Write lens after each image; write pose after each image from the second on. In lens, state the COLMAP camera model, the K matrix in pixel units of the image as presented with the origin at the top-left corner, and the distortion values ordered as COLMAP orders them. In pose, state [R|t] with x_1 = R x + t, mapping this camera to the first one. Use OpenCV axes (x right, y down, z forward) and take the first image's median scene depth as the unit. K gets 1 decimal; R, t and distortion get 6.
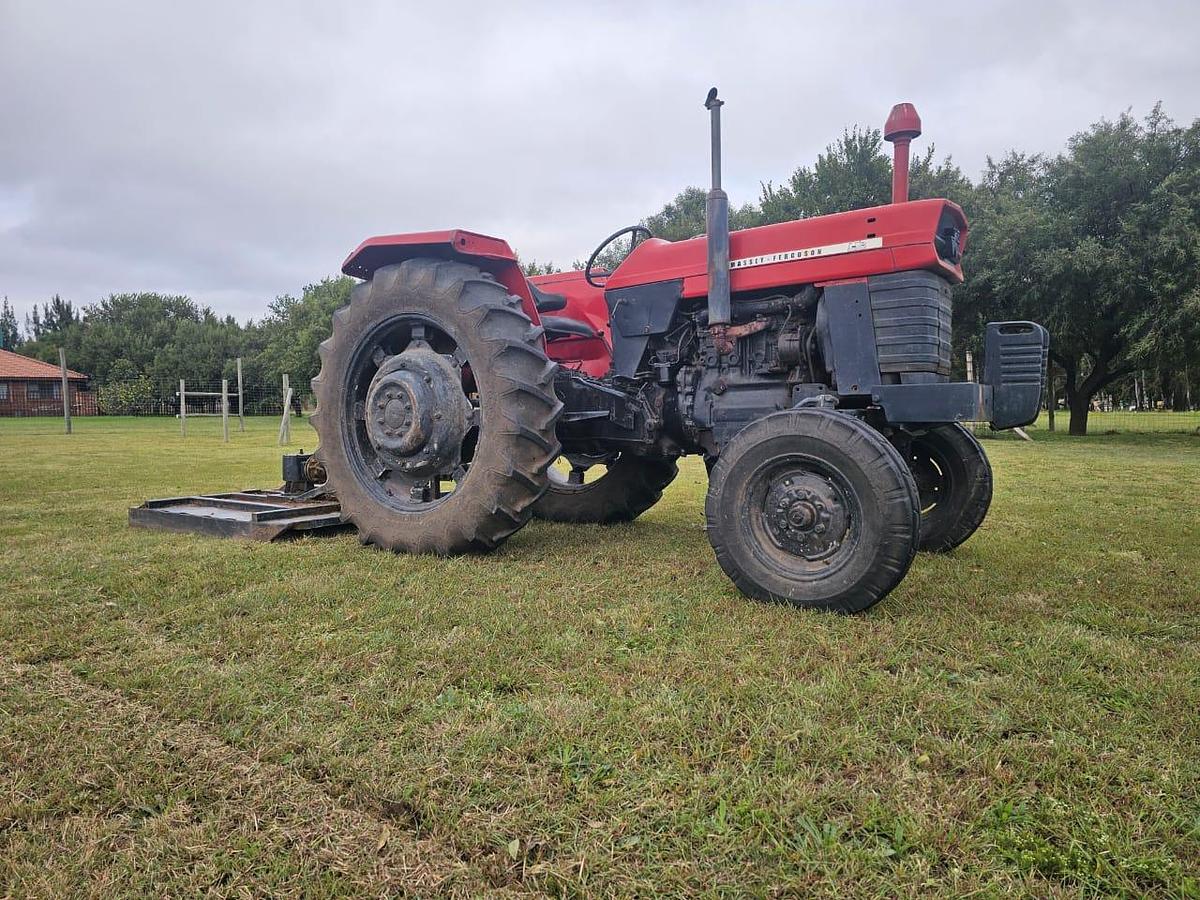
lens RADIAL K [[807.6, 0, 611.9], [0, 807.6, 452.5], [0, 0, 1]] dist [0.066261, -0.058638]
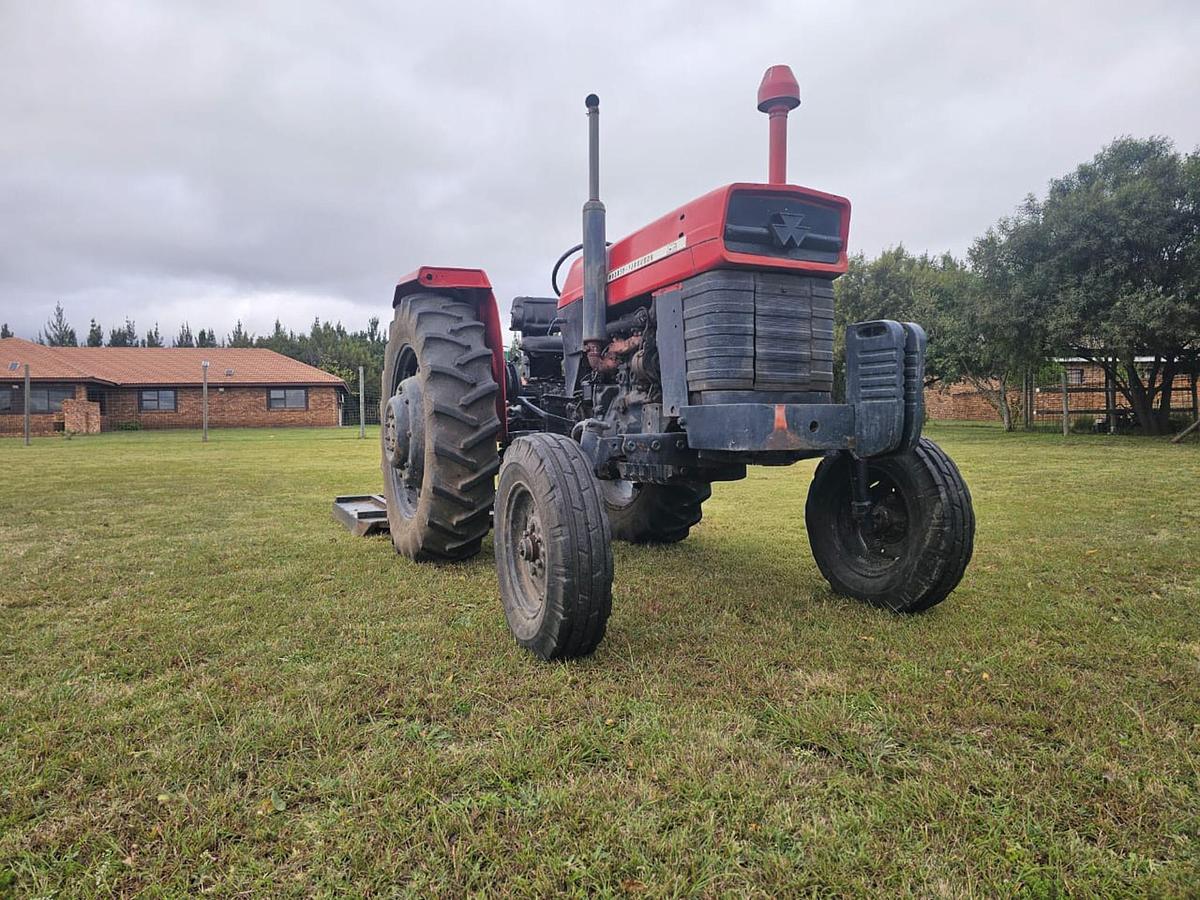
lens RADIAL K [[804.3, 0, 595.5], [0, 804.3, 450.5], [0, 0, 1]] dist [0.078105, -0.072250]
pose [[0.850351, 0.018108, -0.525904, 0.588304], [-0.022003, 0.999757, -0.001154, -0.026873], [0.525756, 0.012552, 0.850543, 0.183516]]
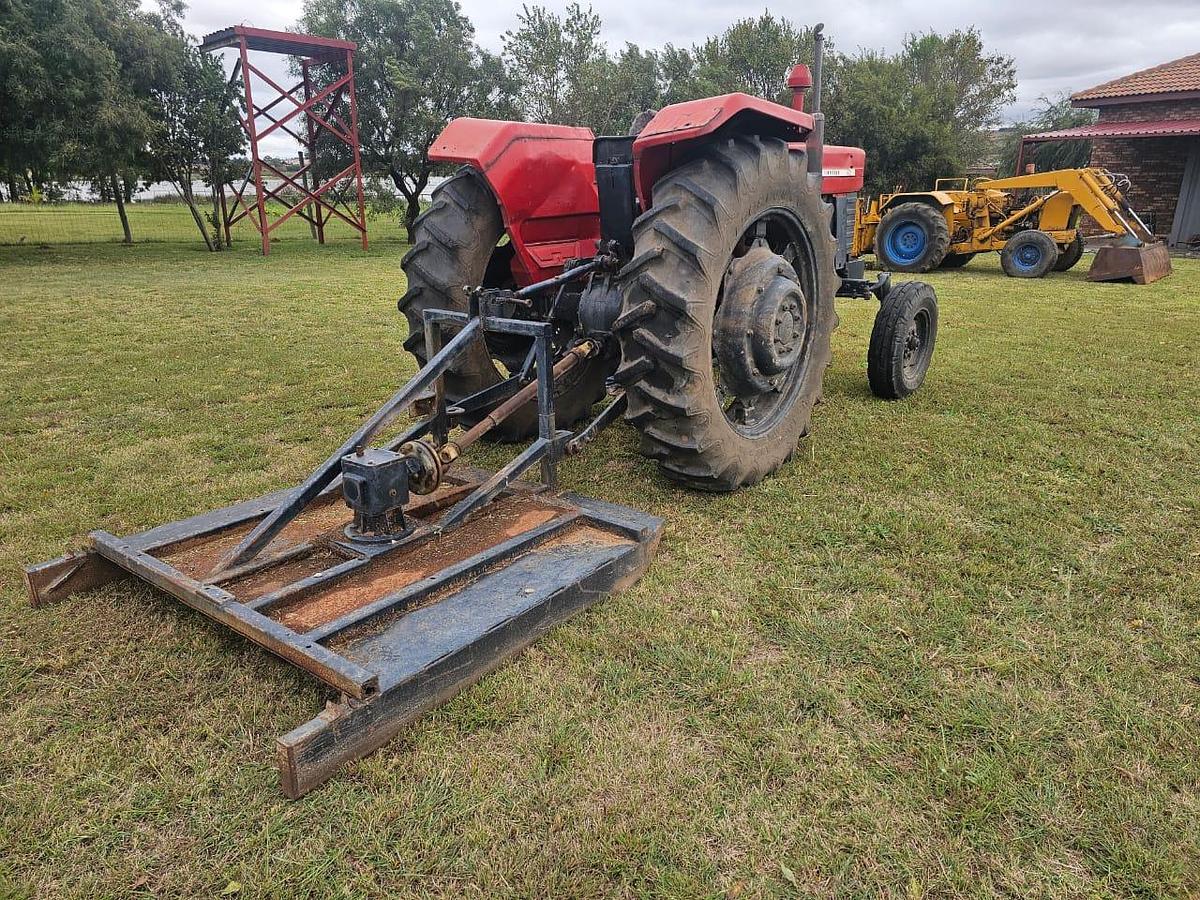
lens RADIAL K [[807.6, 0, 611.9], [0, 807.6, 452.5], [0, 0, 1]] dist [0.066261, -0.058638]
pose [[0.060595, -0.300230, 0.951940, -1.186563], [0.052058, 0.953345, 0.297360, -0.195047], [-0.996804, 0.031538, 0.073397, 1.151430]]
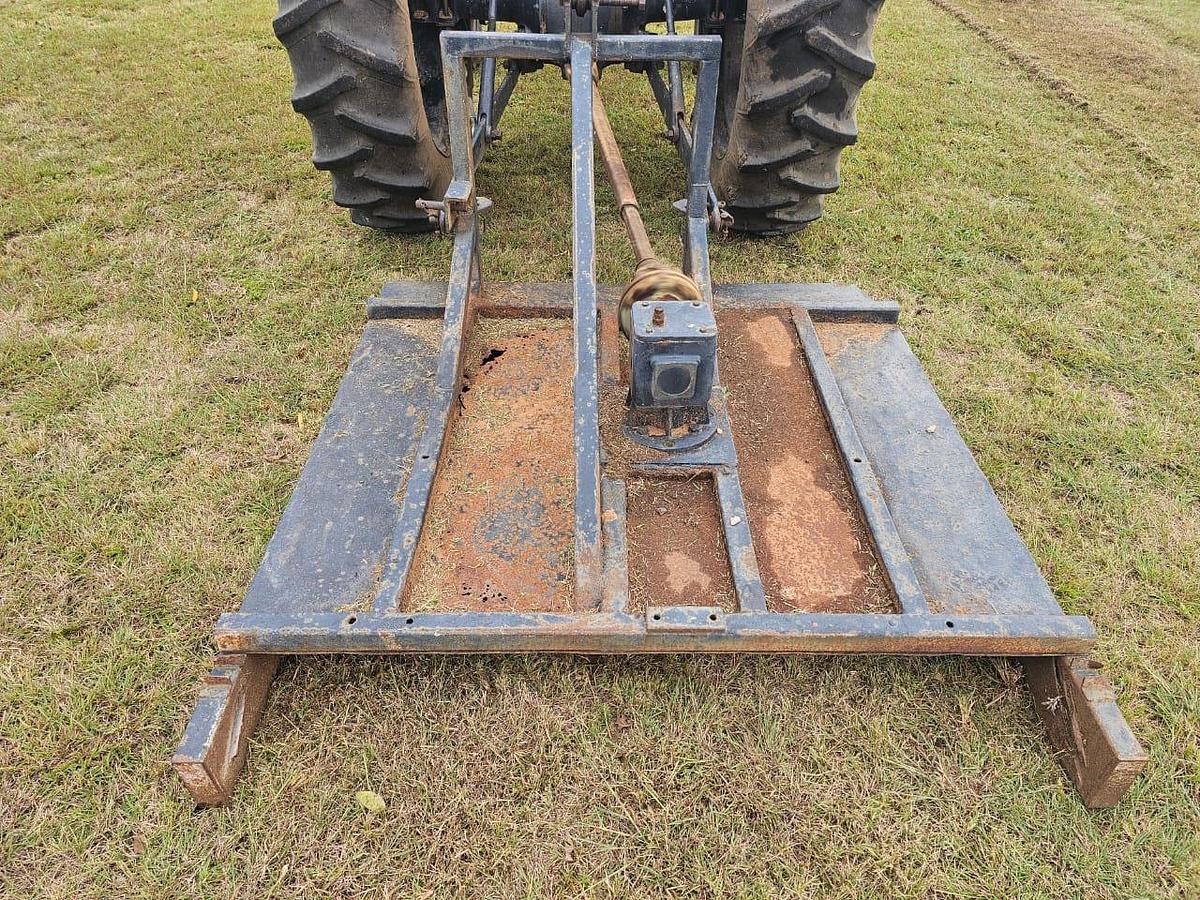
lens RADIAL K [[807.6, 0, 611.9], [0, 807.6, 452.5], [0, 0, 1]] dist [0.066261, -0.058638]
pose [[-0.564303, -0.522407, 0.639260, -0.831979], [0.027248, 0.762120, 0.646862, -0.219460], [-0.825118, 0.382445, -0.415832, 1.638807]]
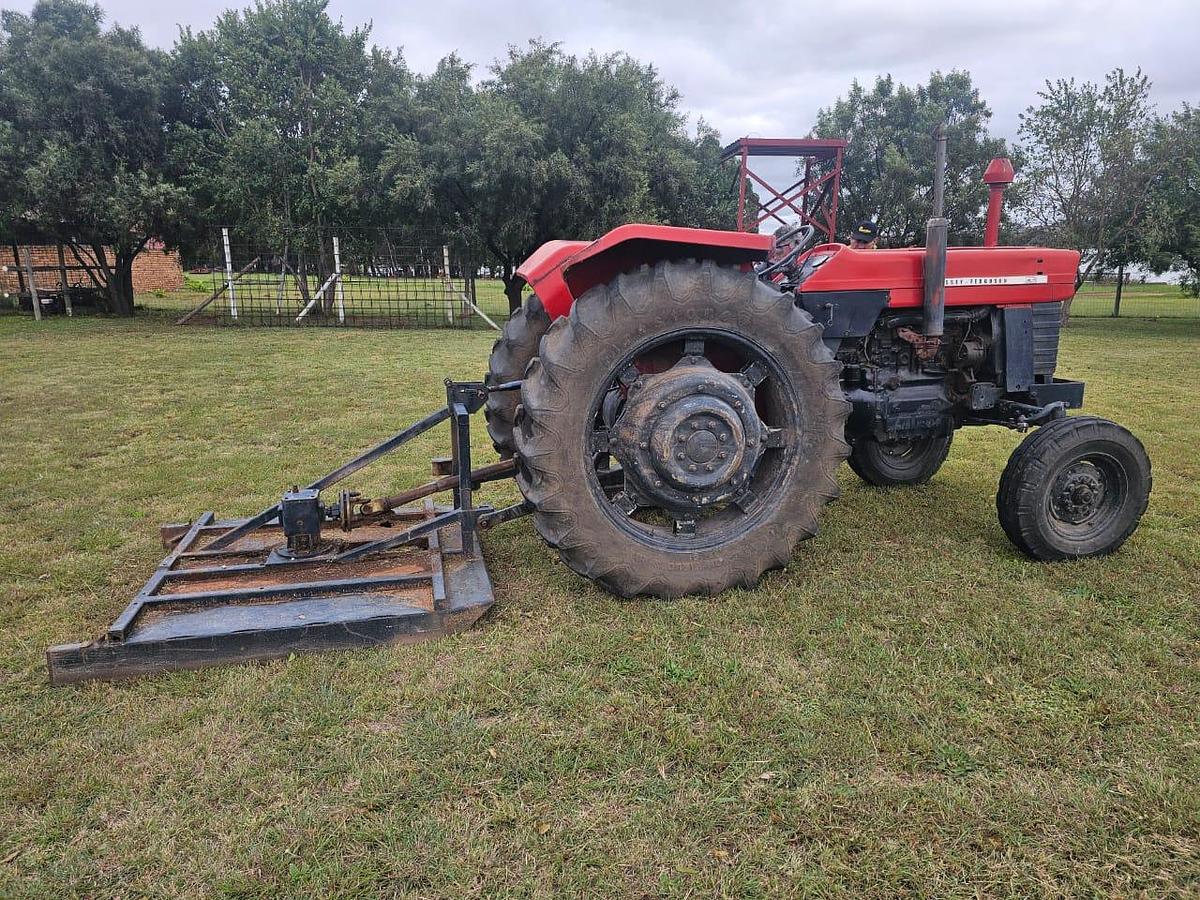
lens RADIAL K [[807.6, 0, 611.9], [0, 807.6, 452.5], [0, 0, 1]] dist [0.066261, -0.058638]
pose [[0.667621, -0.158870, 0.727353, -0.981191], [0.033118, 0.982337, 0.184166, -0.208026], [-0.743764, -0.098865, 0.661091, 0.509381]]
